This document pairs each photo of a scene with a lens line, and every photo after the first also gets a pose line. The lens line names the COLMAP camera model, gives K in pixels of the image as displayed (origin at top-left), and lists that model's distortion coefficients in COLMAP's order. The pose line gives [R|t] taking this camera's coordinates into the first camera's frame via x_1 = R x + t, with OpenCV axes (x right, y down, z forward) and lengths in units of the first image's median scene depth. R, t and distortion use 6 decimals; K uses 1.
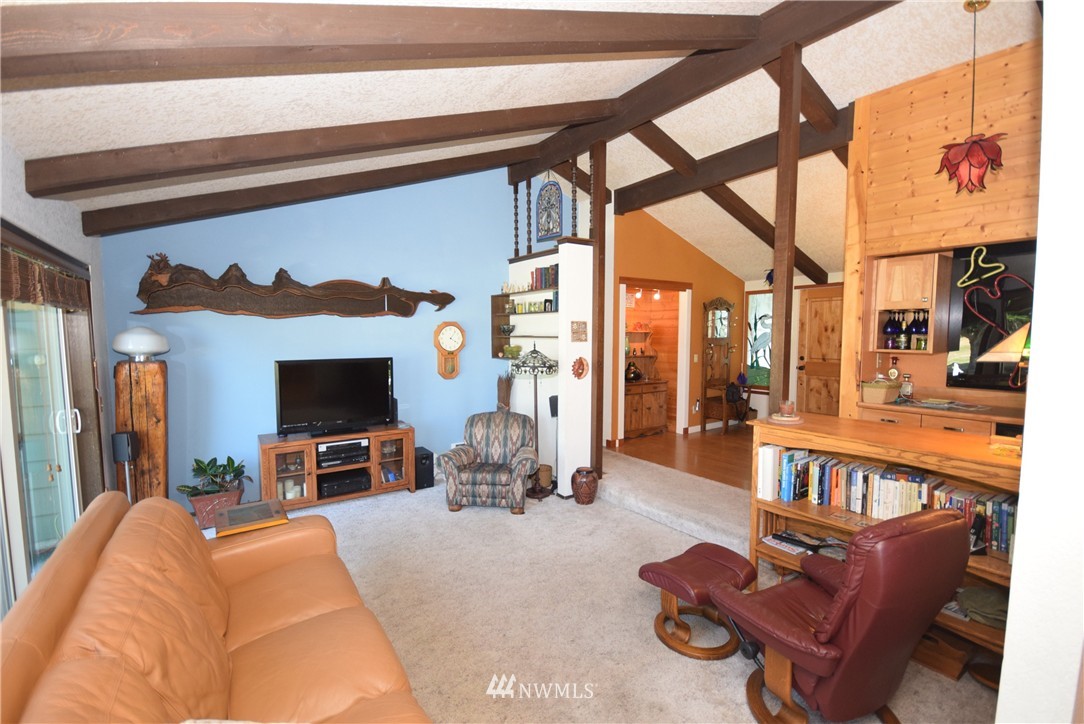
lens RADIAL K [[480.8, 0, 541.5], [0, 480.8, 368.1], [0, 0, 1]] dist [0.002151, 0.000112]
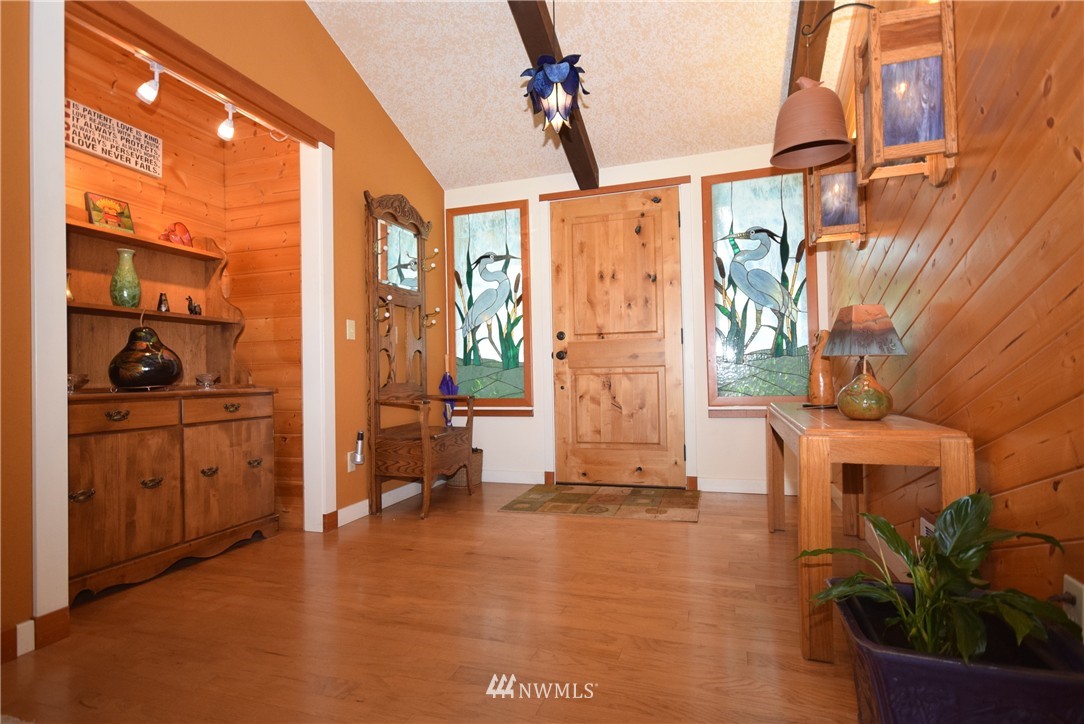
lens RADIAL K [[557.5, 0, 539.0], [0, 557.5, 366.6], [0, 0, 1]] dist [-0.000671, 0.000014]
pose [[0.801665, -0.005670, 0.597746, 0.168527], [0.062155, 0.995325, -0.073918, 0.052329], [-0.594533, 0.096411, 0.798270, 0.536492]]
